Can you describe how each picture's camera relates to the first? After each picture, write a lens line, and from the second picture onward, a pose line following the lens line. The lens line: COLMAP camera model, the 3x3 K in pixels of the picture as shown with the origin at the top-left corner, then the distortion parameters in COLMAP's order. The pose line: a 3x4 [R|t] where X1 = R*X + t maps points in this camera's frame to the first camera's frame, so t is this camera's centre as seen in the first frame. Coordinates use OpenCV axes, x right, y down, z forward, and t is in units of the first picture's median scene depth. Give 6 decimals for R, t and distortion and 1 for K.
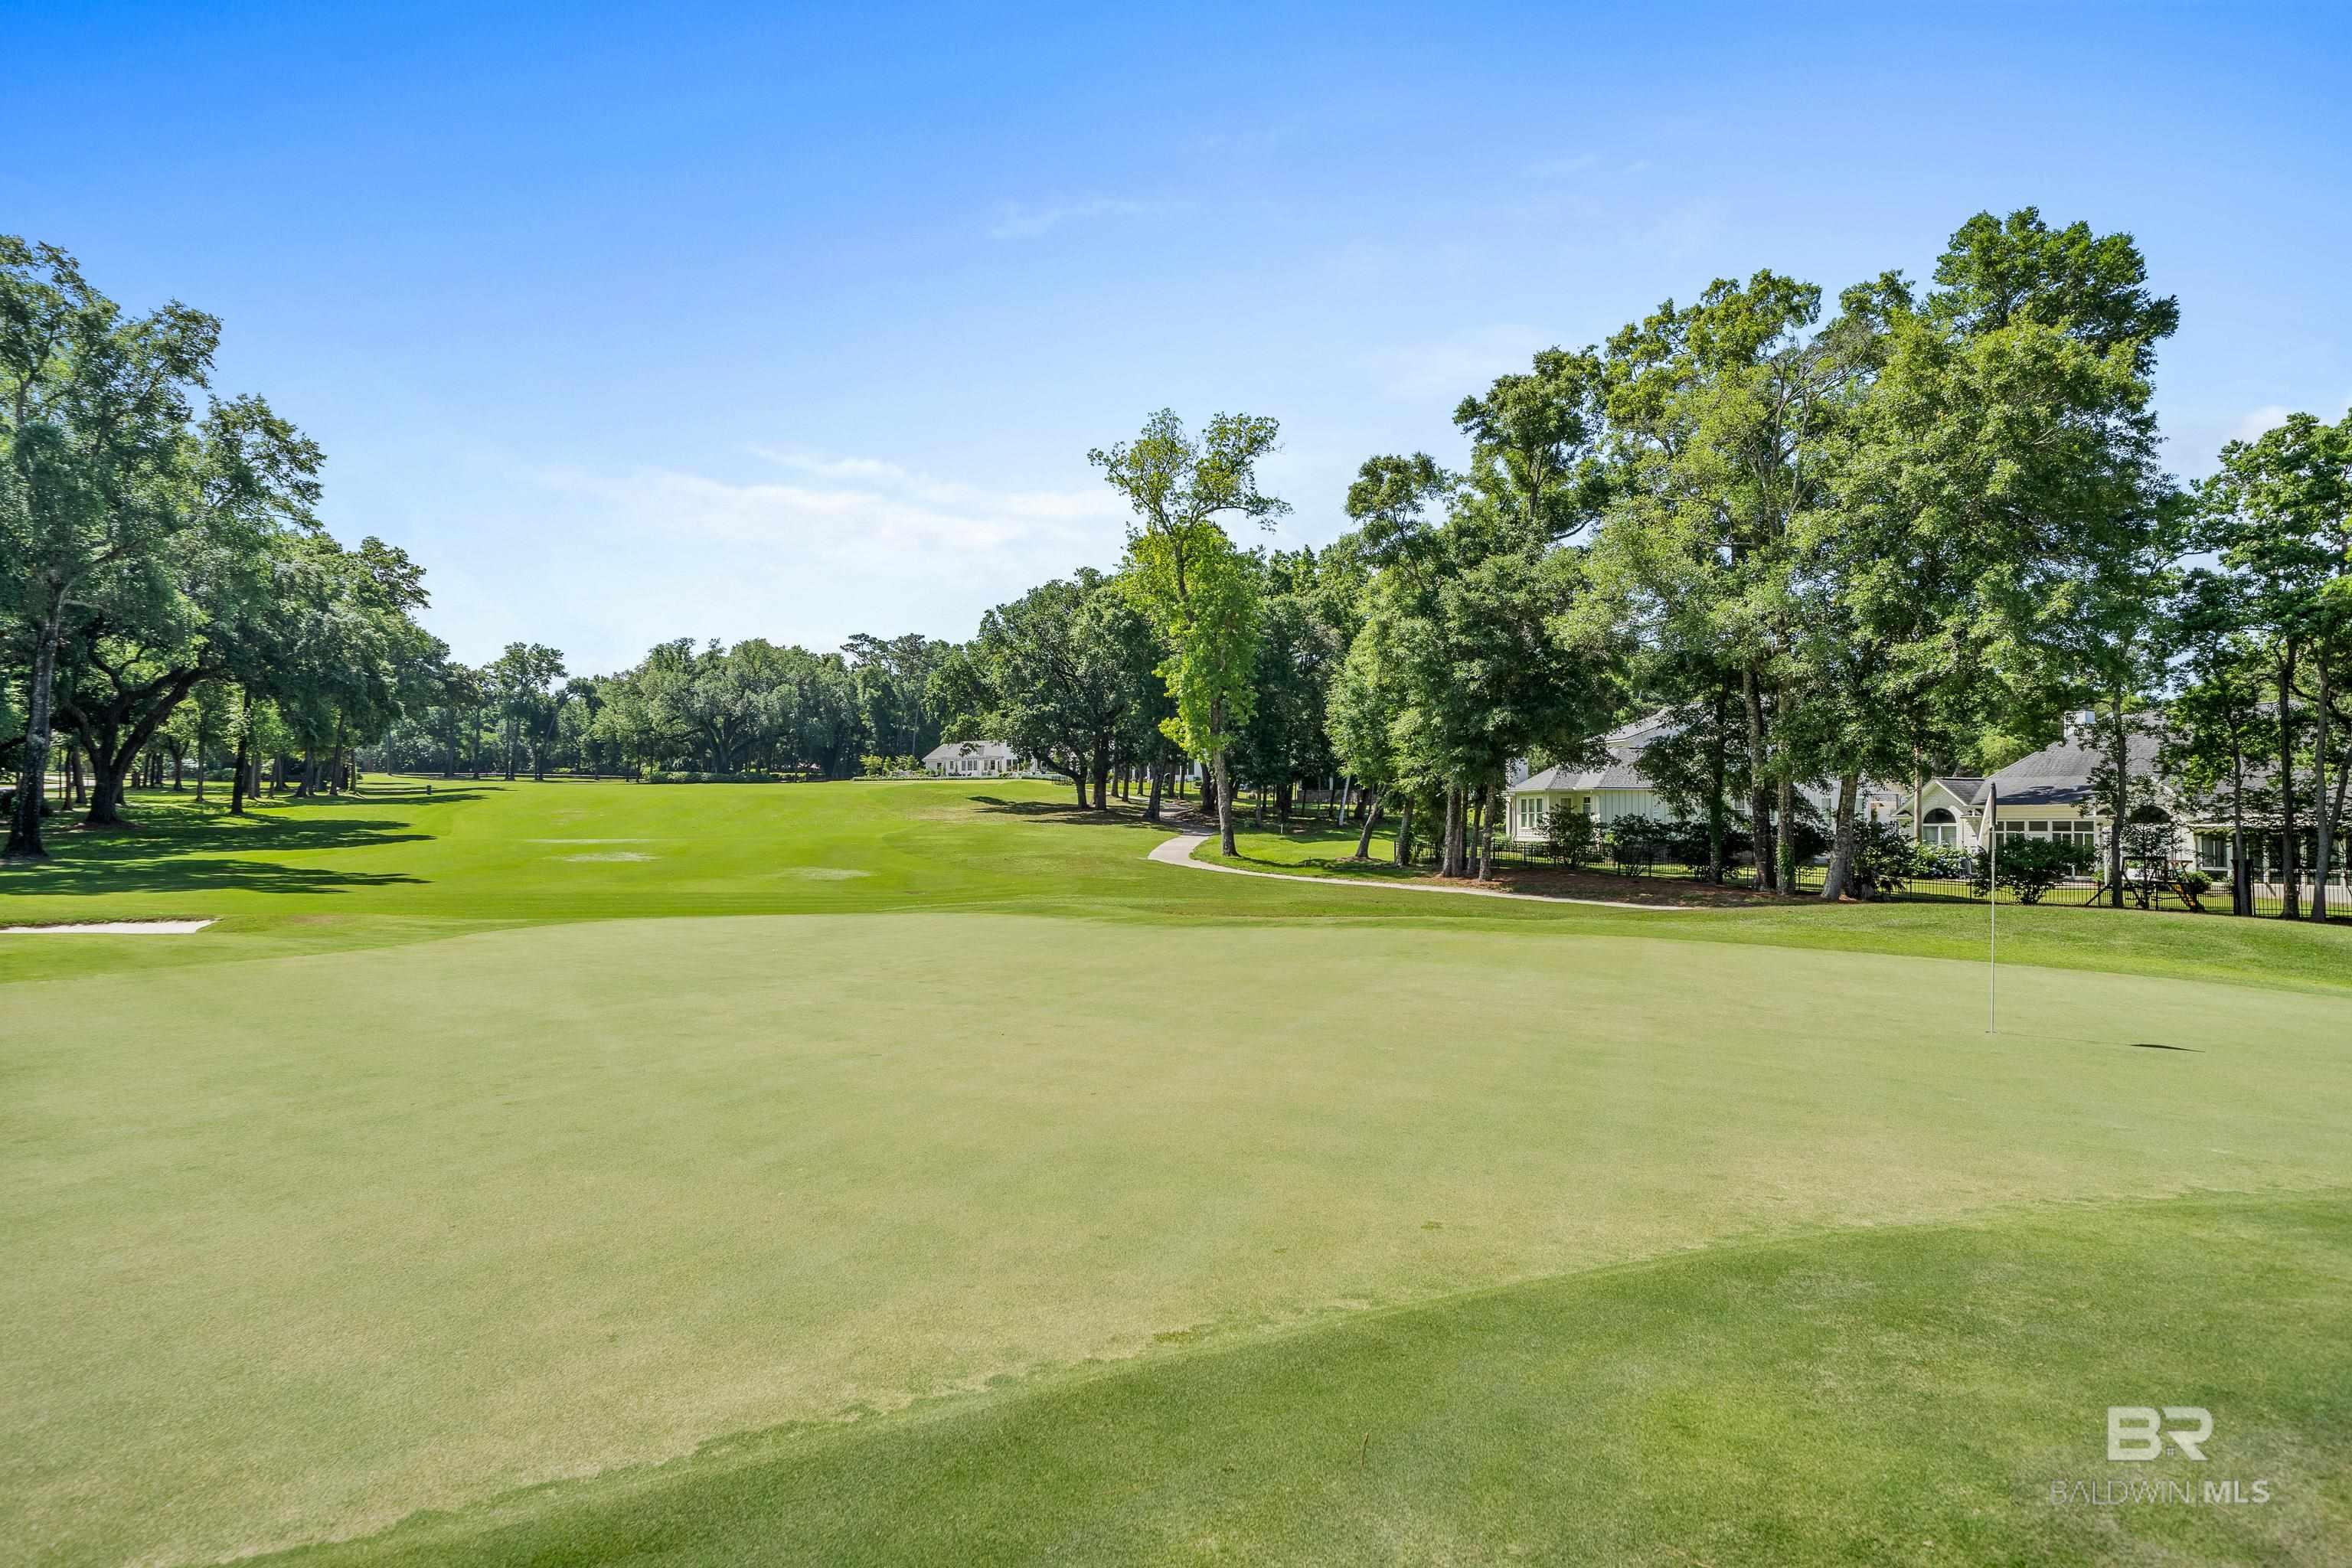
lens RADIAL K [[1274.2, 0, 1177.4], [0, 1274.2, 752.9], [0, 0, 1]] dist [0.000968, 0.001558]
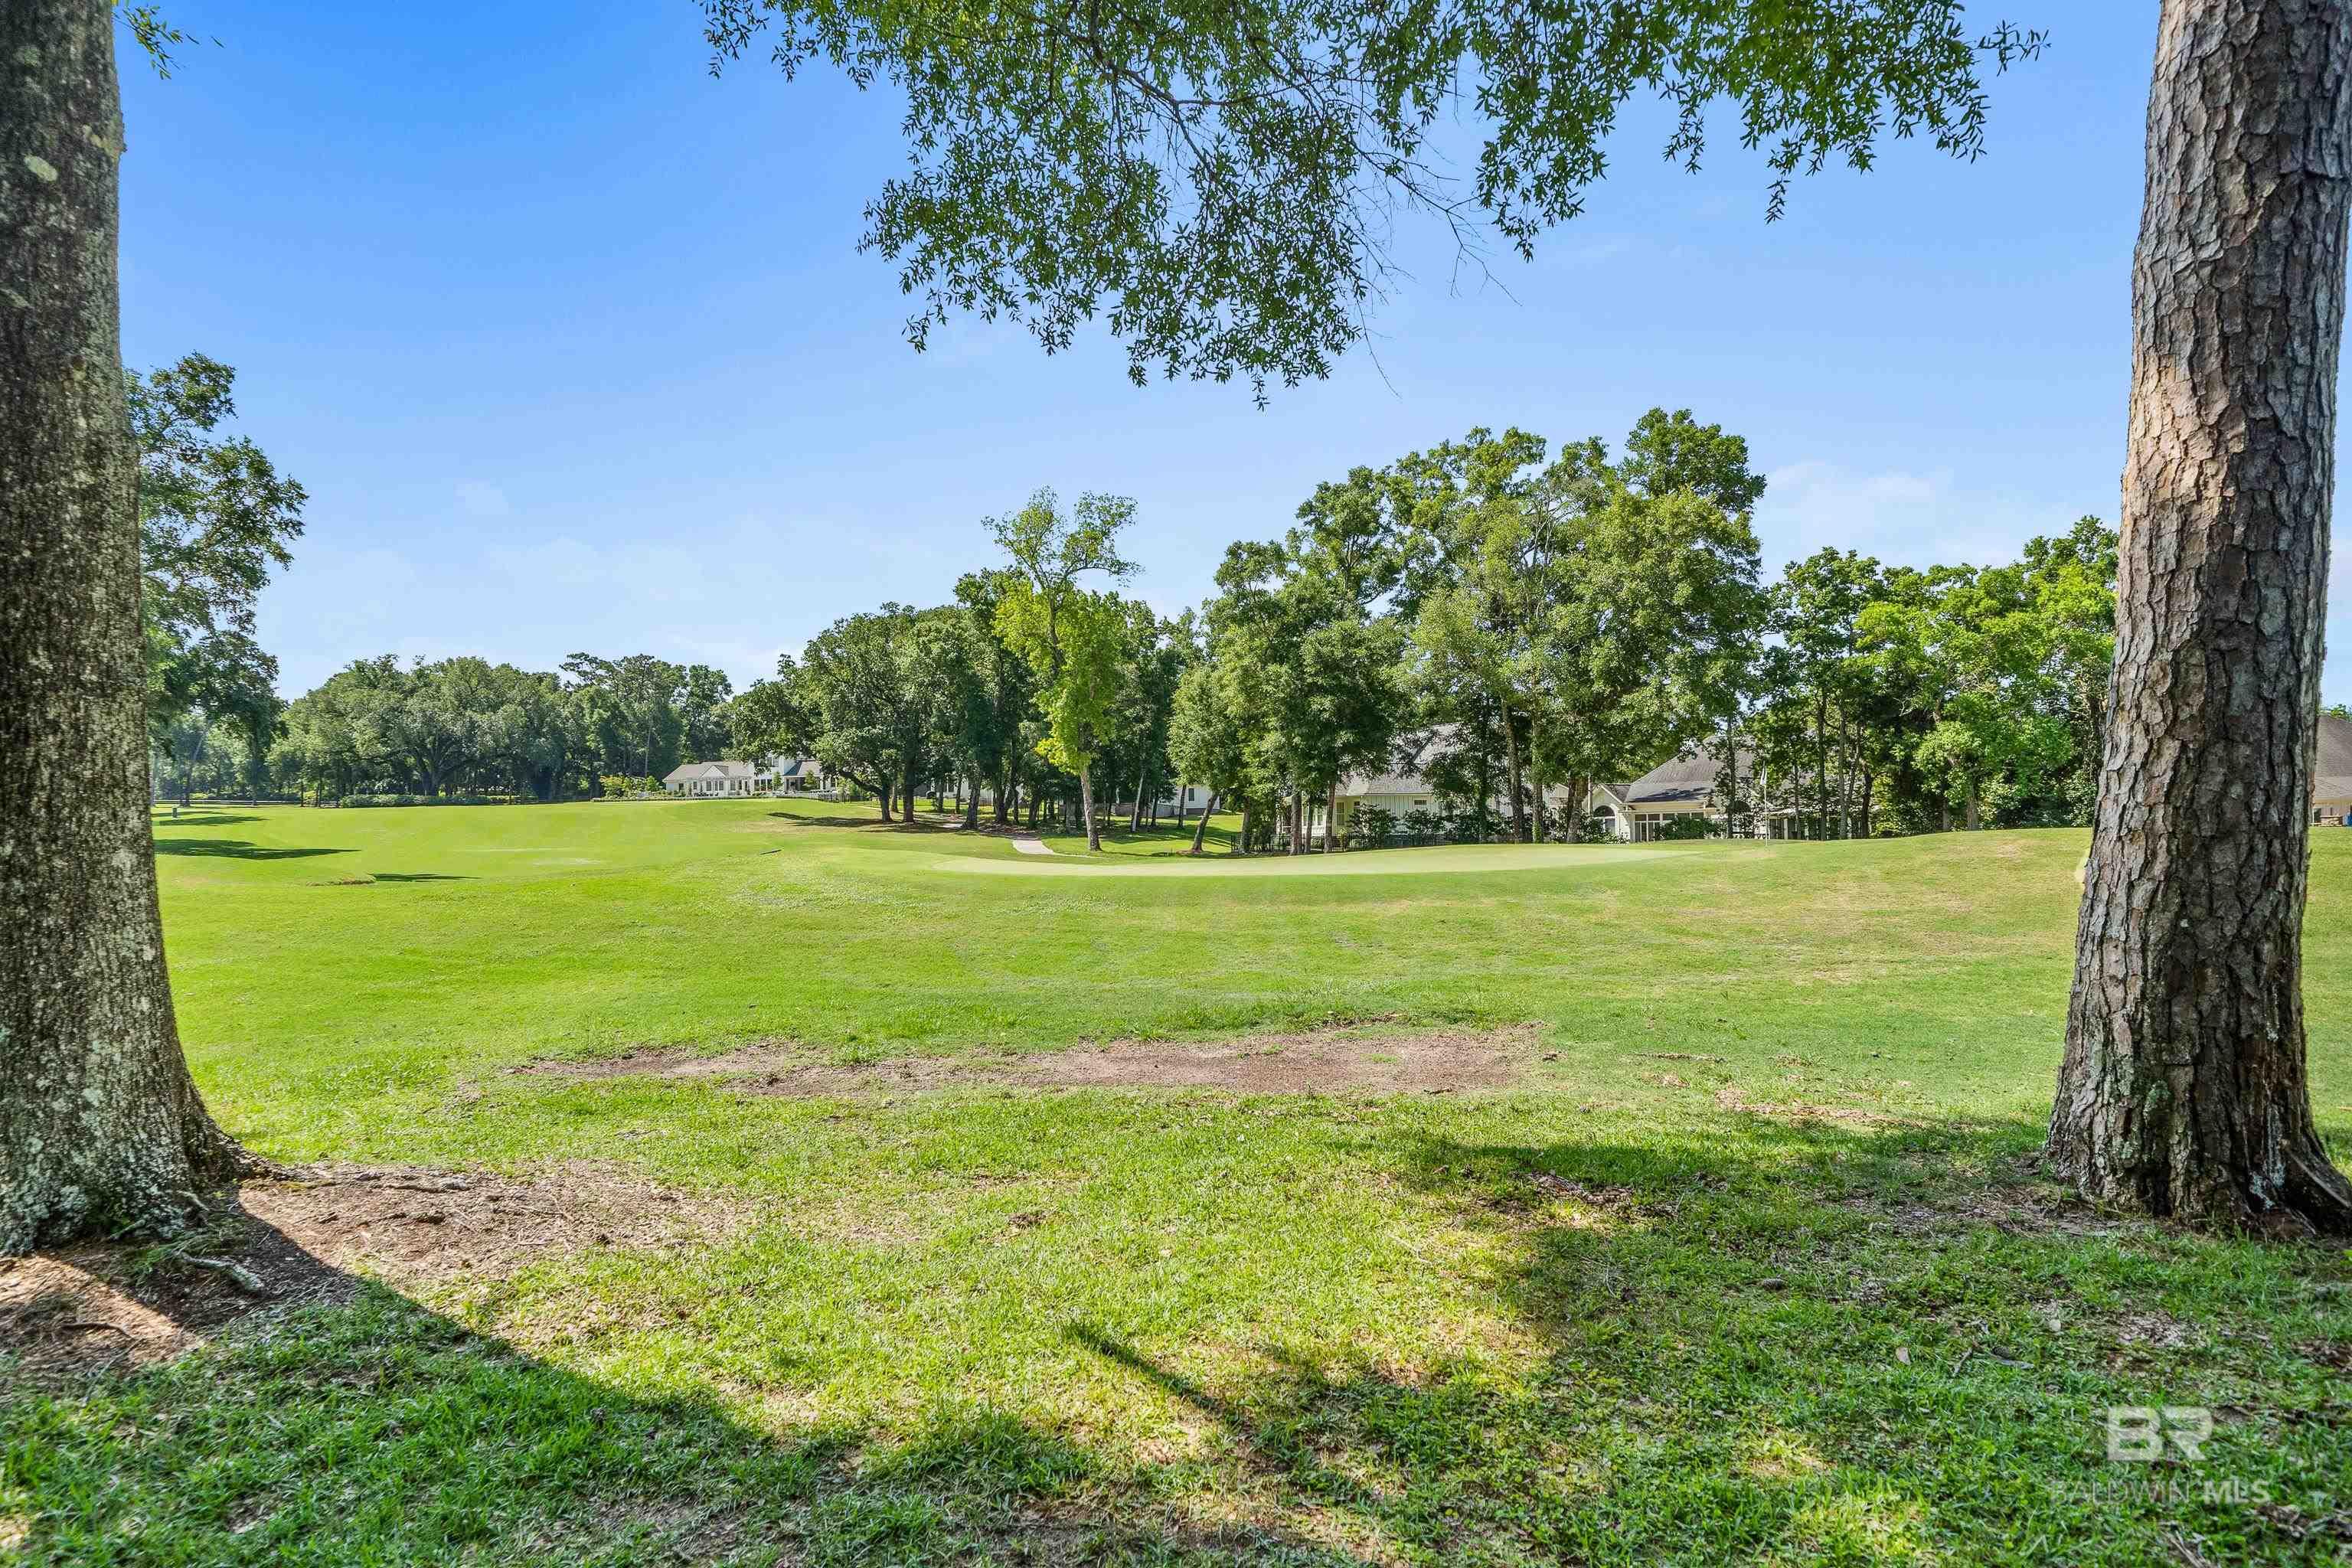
lens RADIAL K [[1264.5, 0, 1165.1], [0, 1264.5, 784.7], [0, 0, 1]] dist [0.000994, 0.001011]
pose [[0.968064, -0.006415, 0.250622, -0.243784], [0.004543, 0.999957, 0.008046, 0.009047], [-0.250663, -0.006650, 0.968052, -0.246248]]
